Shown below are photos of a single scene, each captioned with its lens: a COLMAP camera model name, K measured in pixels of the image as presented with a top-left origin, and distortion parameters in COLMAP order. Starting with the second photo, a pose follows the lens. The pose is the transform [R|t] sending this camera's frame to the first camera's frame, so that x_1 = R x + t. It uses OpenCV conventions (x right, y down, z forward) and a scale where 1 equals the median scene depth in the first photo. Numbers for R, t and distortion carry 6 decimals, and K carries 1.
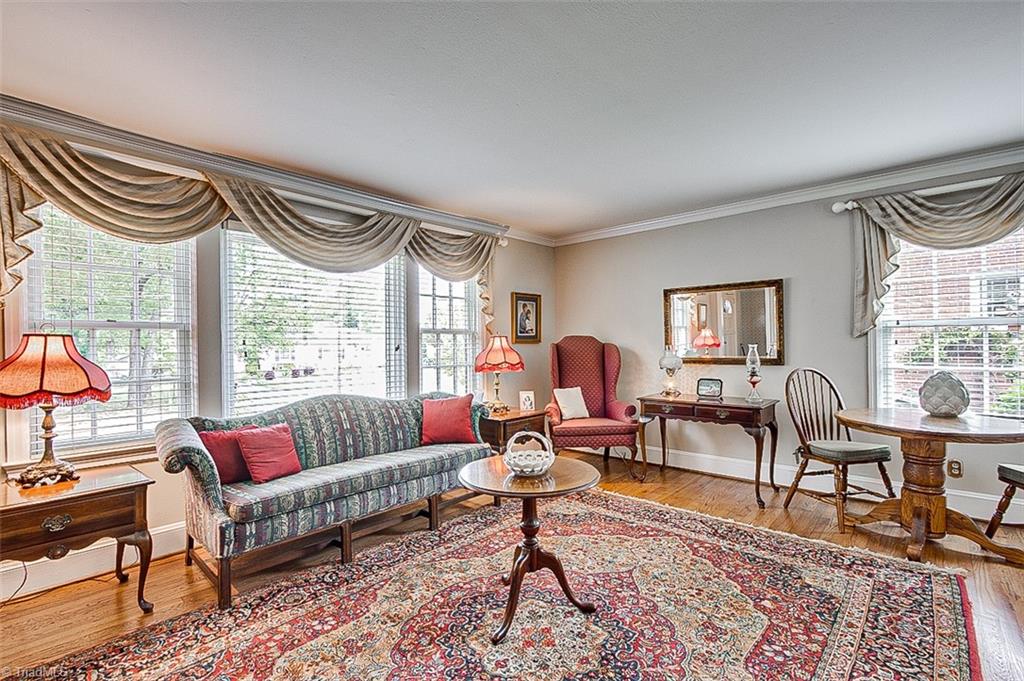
lens RADIAL K [[470.9, 0, 512.0], [0, 470.9, 340.5], [0, 0, 1]] dist [-0.026785, -0.000479]
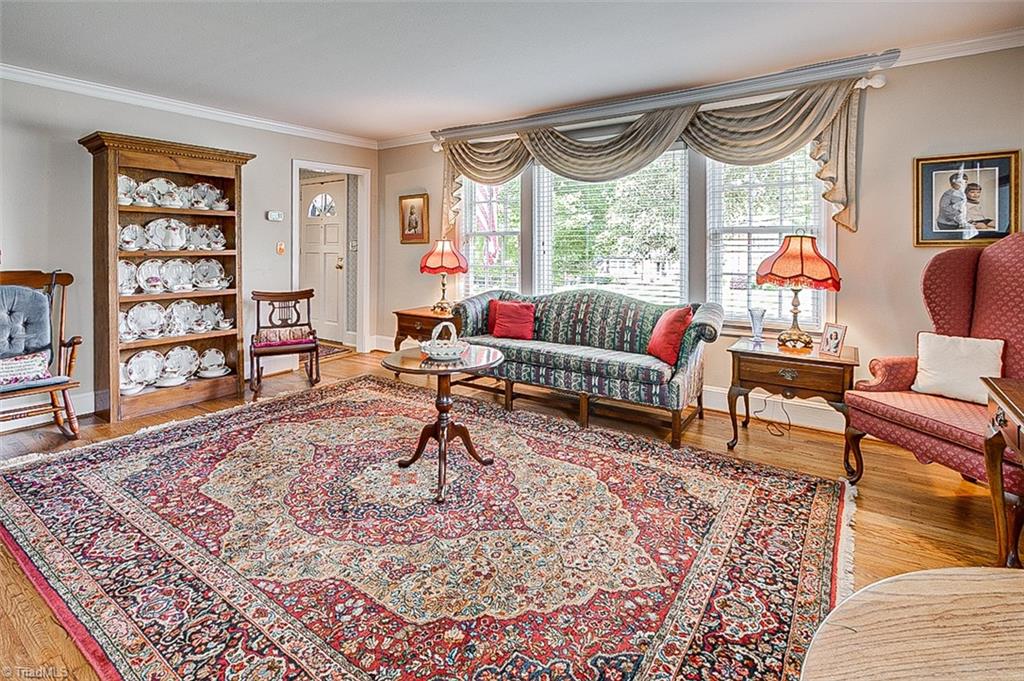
lens RADIAL K [[506.5, 0, 511.5], [0, 506.5, 250.2], [0, 0, 1]] dist [-0.002736, -0.000295]
pose [[0.132816, 0.030665, -0.990666, 0.944308], [0.011783, 0.999402, 0.032515, -0.027556], [0.991071, -0.015991, 0.132375, 0.718786]]
